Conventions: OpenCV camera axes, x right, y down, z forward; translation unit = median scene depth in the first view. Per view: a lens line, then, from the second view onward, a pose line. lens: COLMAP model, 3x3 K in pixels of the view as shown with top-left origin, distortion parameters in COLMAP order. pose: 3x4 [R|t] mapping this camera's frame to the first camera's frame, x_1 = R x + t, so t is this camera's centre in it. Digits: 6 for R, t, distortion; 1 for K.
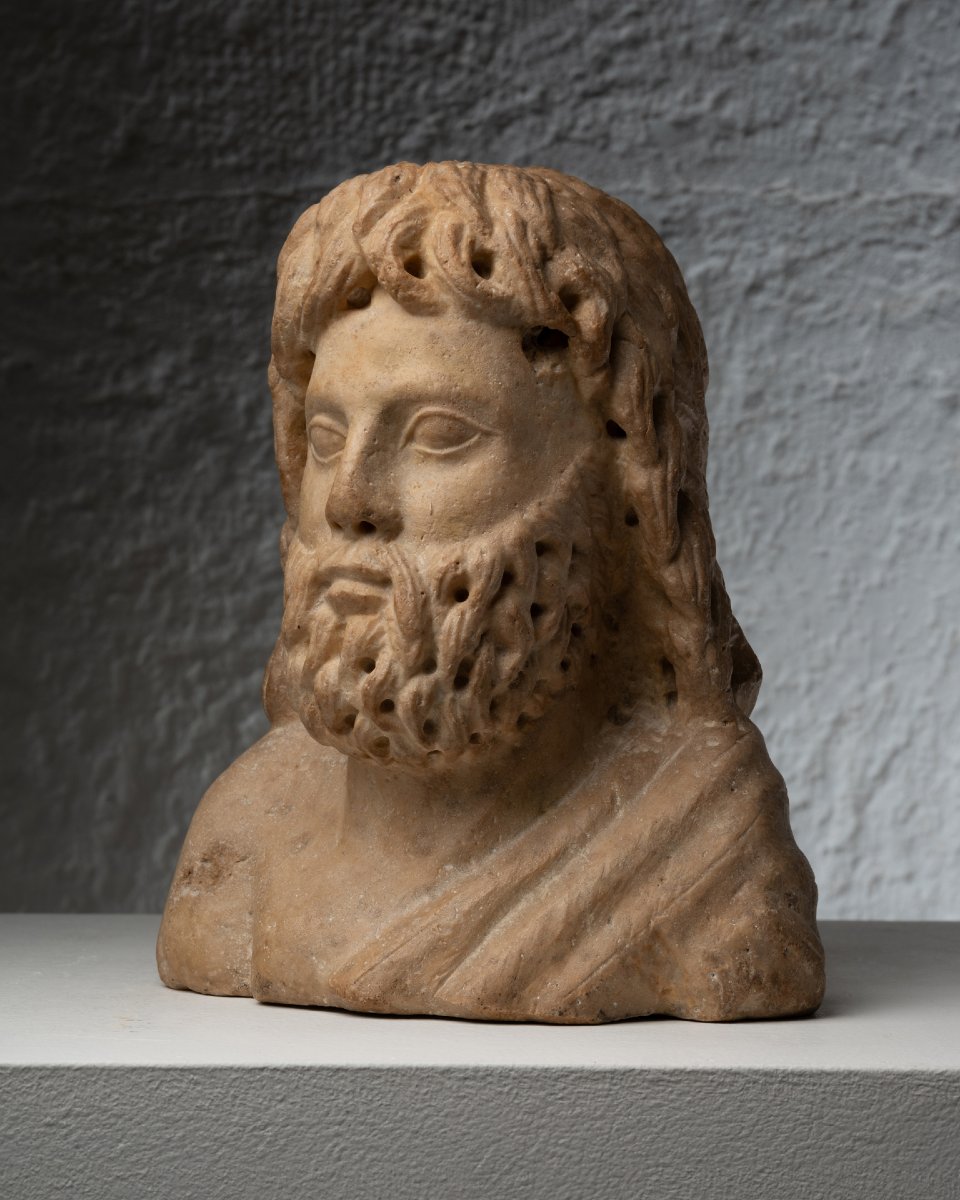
lens RADIAL K [[3824.0, 0, 480.0], [0, 3824.0, 600.0], [0, 0, 1]] dist [0.067076, 1.107134]
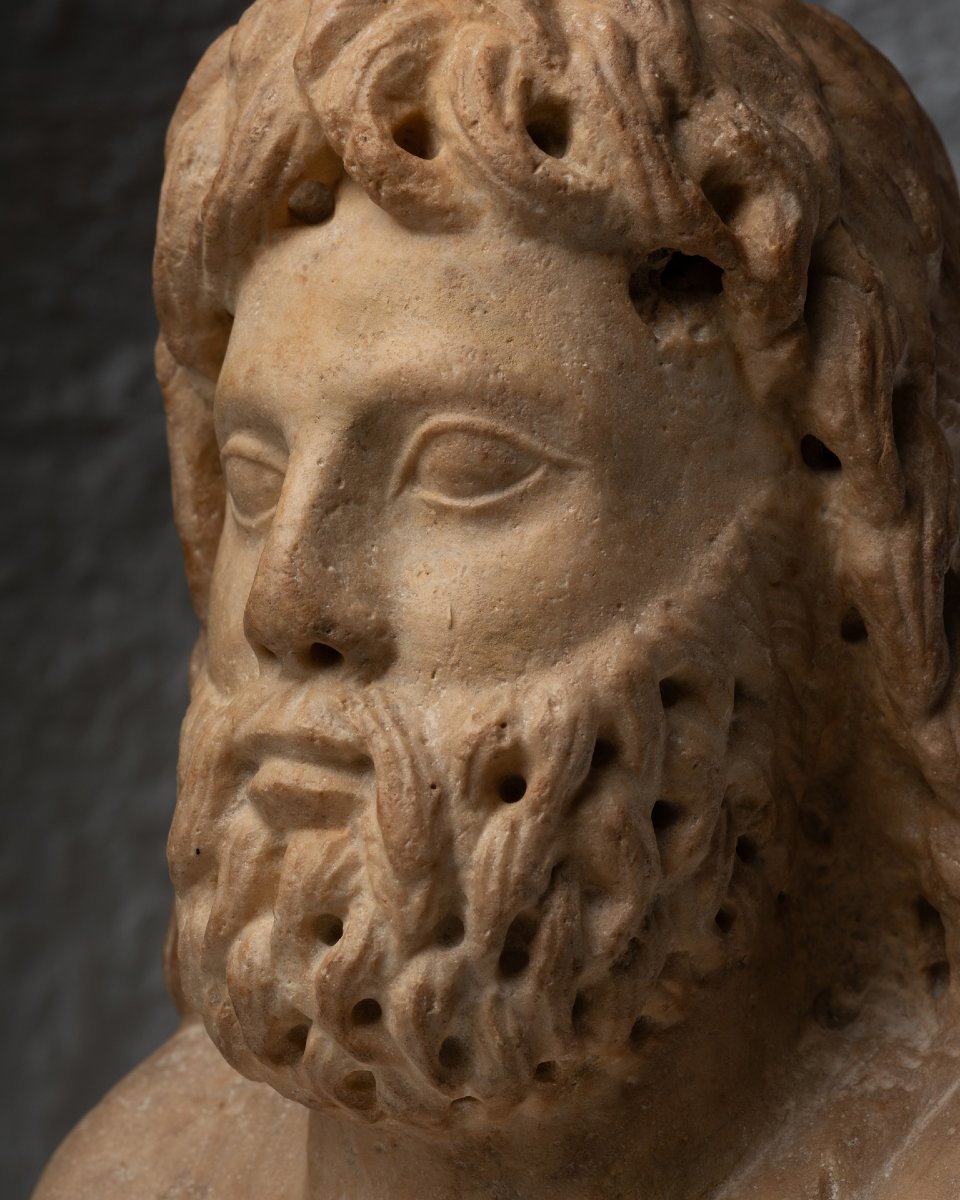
lens RADIAL K [[3966.9, 0, 502.8], [0, 3966.9, 638.8], [0, 0, 1]] dist [0.235873, 1.363331]
pose [[0.998297, -0.012253, -0.057040, 0.023520], [0.012130, 0.999923, -0.002498, -0.019371], [0.057066, 0.001802, 0.998369, 0.475442]]
